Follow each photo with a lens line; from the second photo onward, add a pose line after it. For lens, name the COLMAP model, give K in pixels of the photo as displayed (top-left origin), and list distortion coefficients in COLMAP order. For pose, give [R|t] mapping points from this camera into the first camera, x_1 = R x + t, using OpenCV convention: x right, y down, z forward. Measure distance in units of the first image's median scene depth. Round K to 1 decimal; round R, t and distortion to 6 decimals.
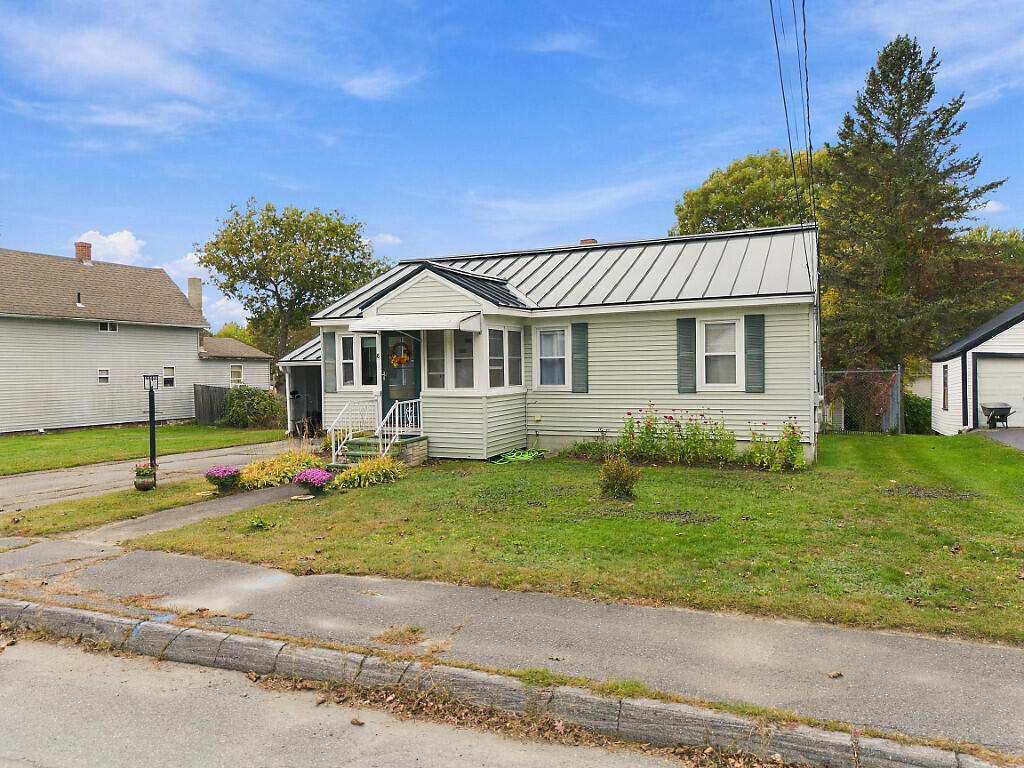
lens RADIAL K [[729.9, 0, 512.0], [0, 729.9, 384.0], [0, 0, 1]] dist [0.017567, 0.000353]
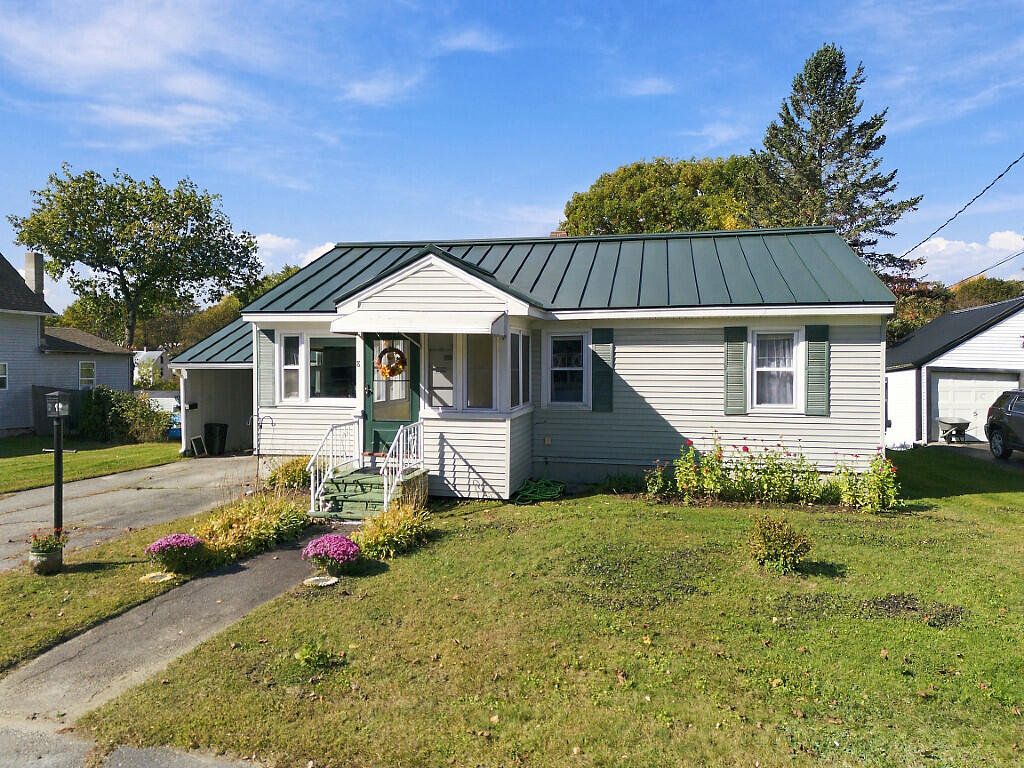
lens RADIAL K [[725.2, 0, 509.9], [0, 725.2, 366.8], [0, 0, 1]] dist [0.047900, -0.000740]
pose [[0.977684, 0.016774, 0.209411, -0.187758], [-0.012897, 0.999720, -0.019864, -0.022275], [-0.209685, 0.016720, 0.977626, 0.217786]]
